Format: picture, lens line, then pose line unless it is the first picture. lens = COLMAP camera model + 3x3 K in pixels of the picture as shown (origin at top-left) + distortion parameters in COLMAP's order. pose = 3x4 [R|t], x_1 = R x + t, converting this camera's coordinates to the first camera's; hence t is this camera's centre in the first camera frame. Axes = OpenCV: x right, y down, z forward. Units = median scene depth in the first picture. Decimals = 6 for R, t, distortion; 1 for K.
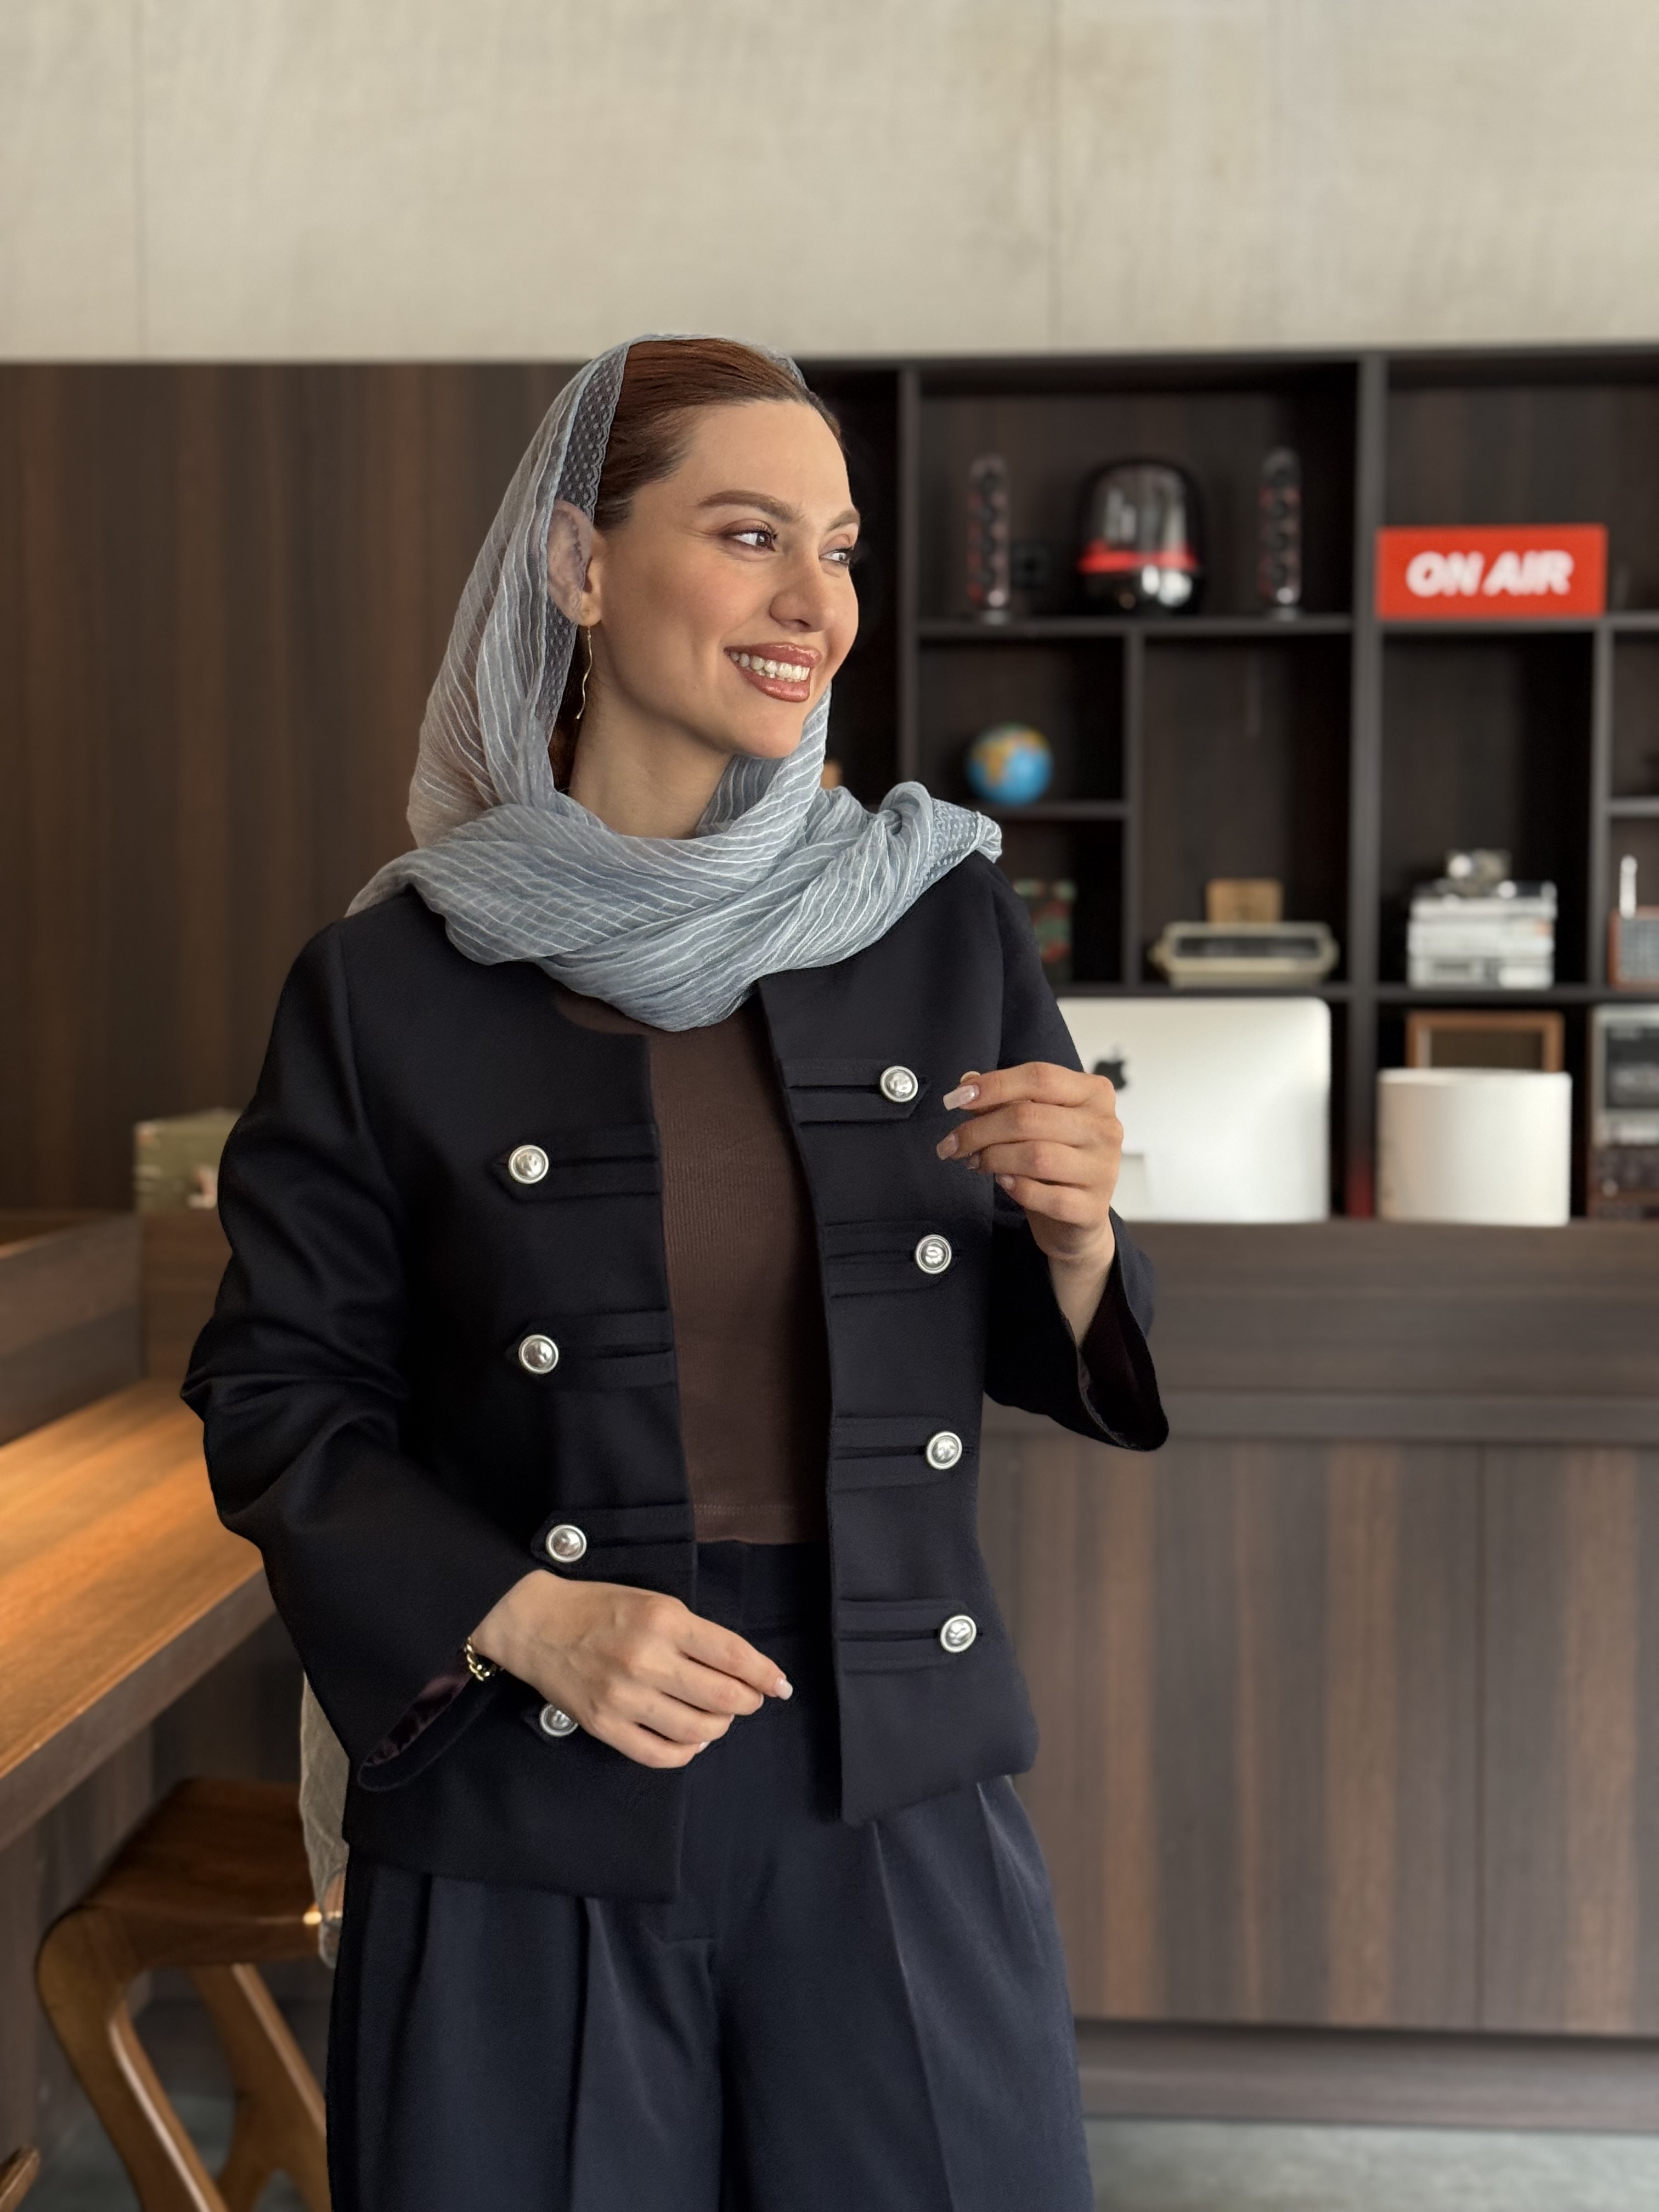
lens RADIAL K [[3057.3, 0, 829.5], [0, 3057.3, 1106.0], [0, 0, 1]] dist [0.112050, -0.034290]
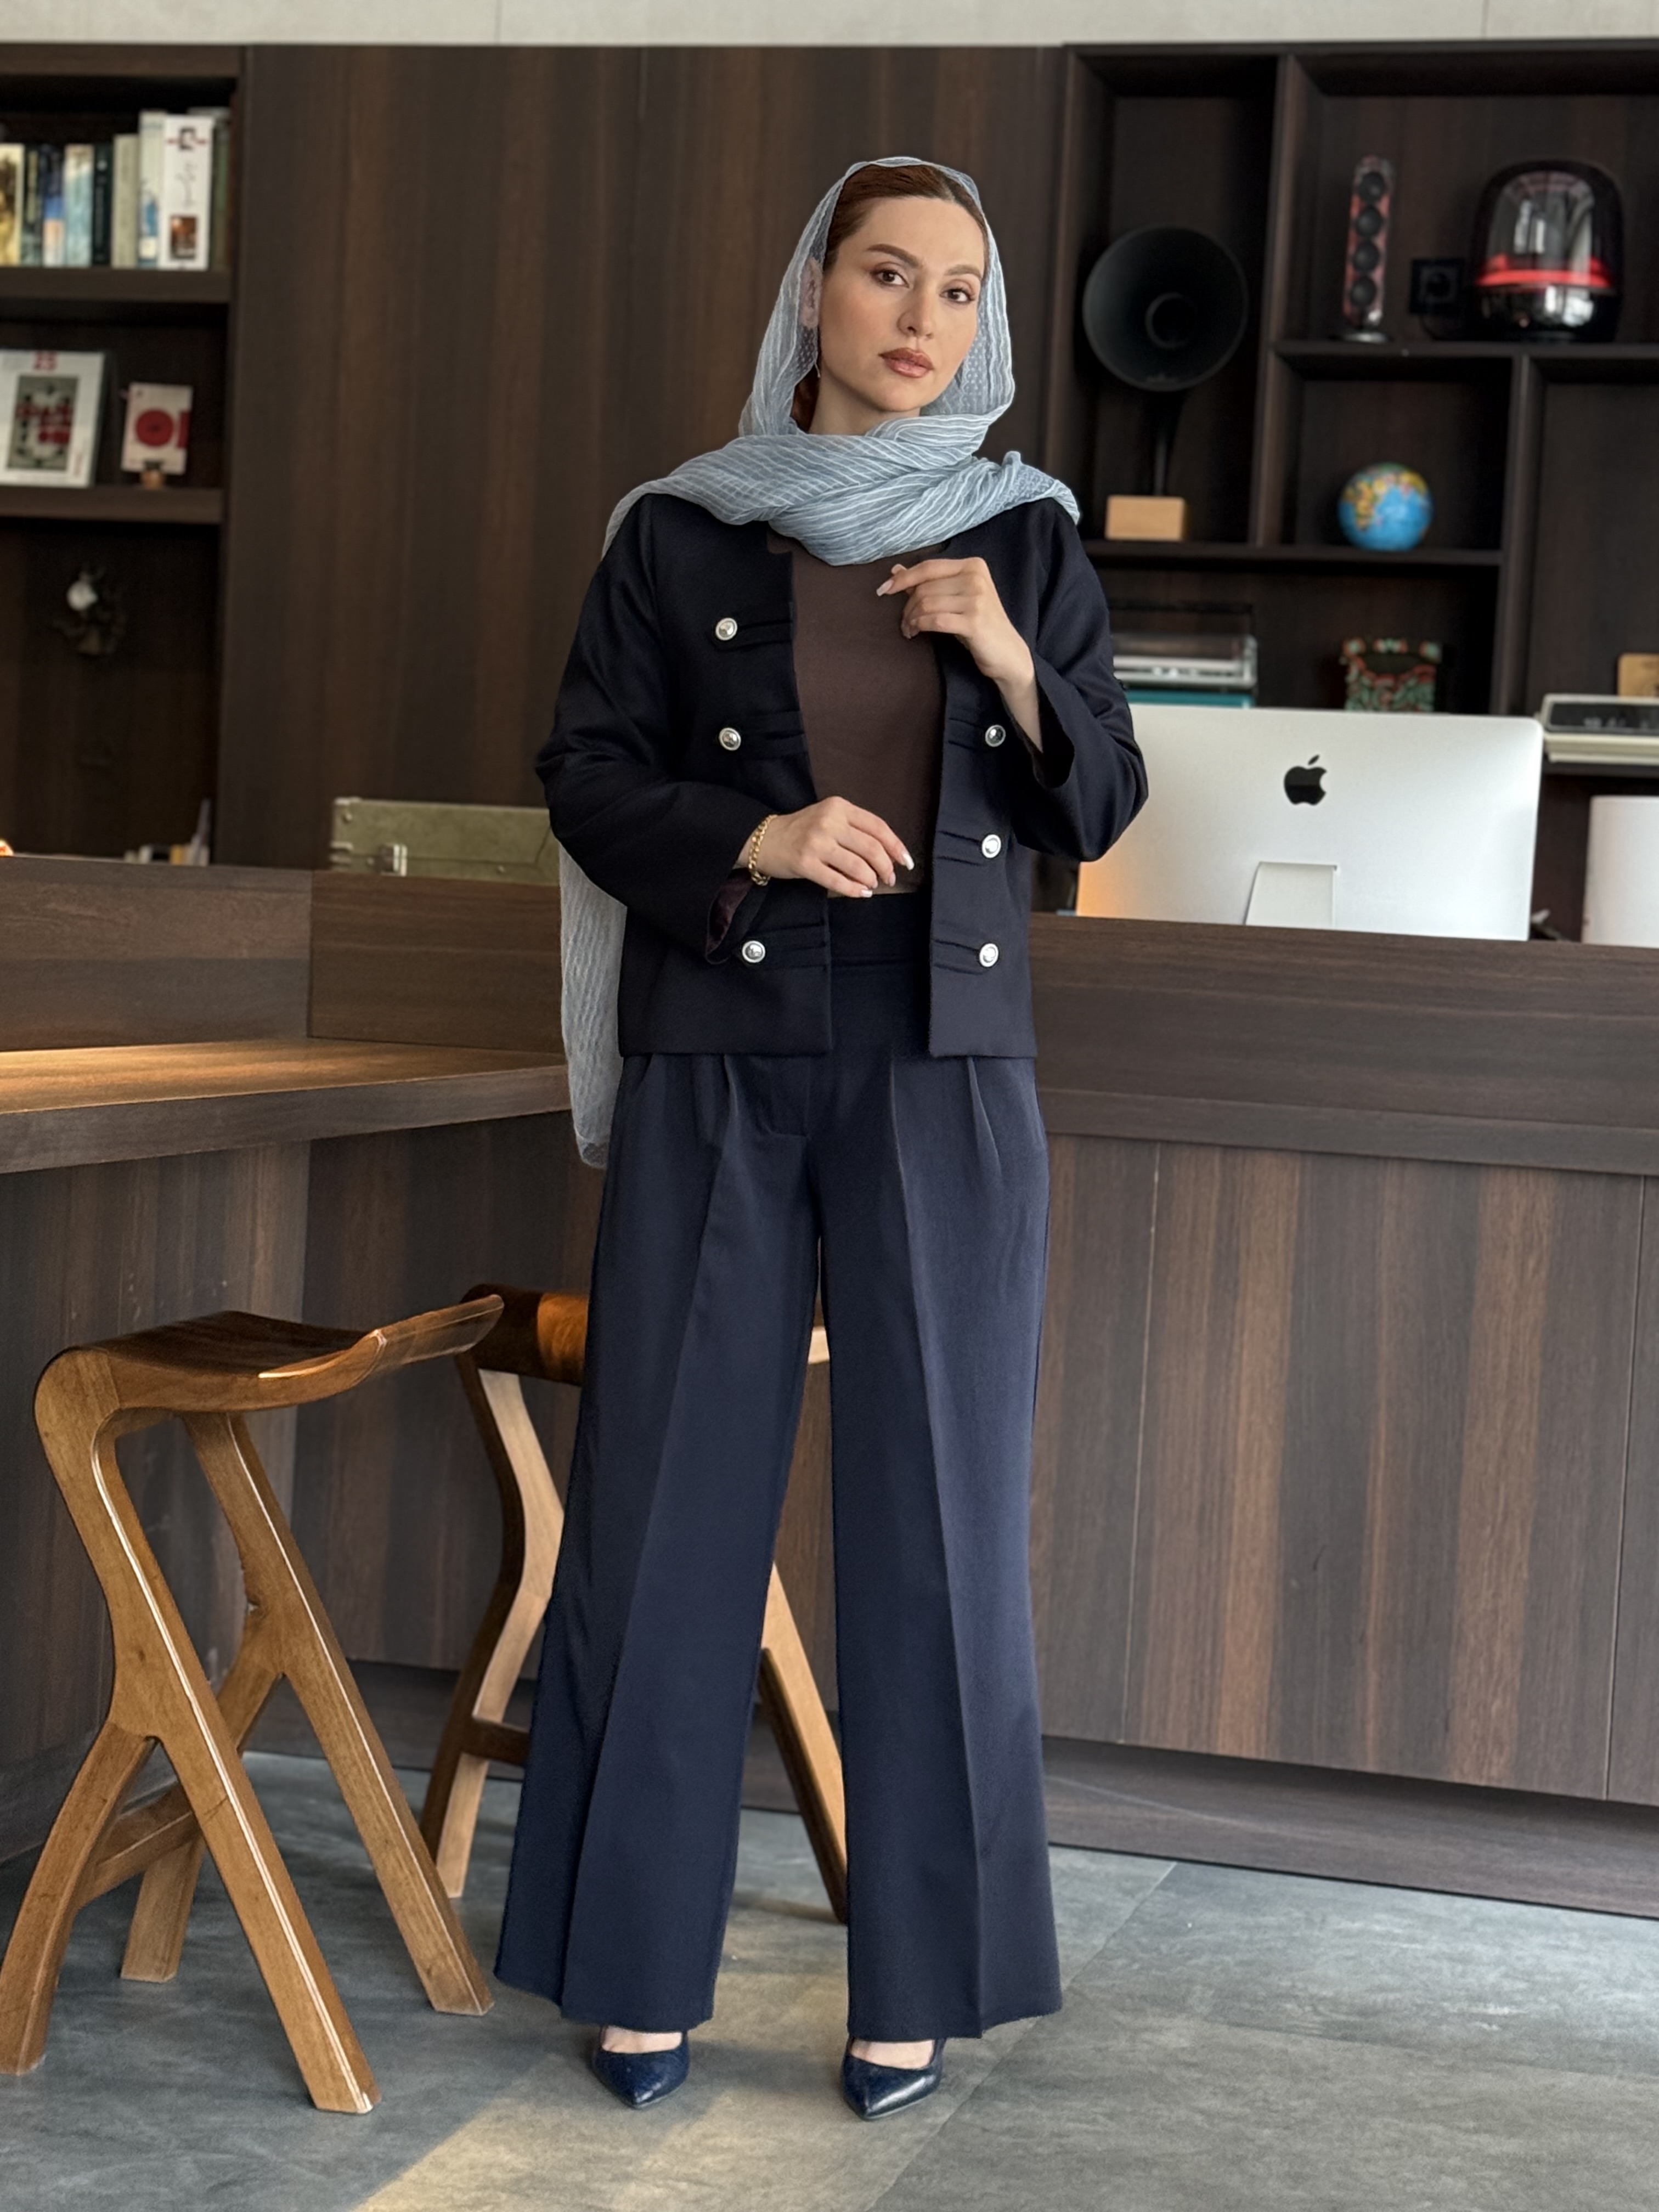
lens RADIAL K [[4040.5, 0, 829.5], [0, 4040.5, 1106.0], [0, 0, 1]] dist [0.148708, -0.084034]
pose [[0.977504, 0.064816, -0.200711, 0.153347], [-0.064857, 0.997874, 0.006378, 0.067023], [0.200698, 0.006783, 0.979630, -0.193472]]
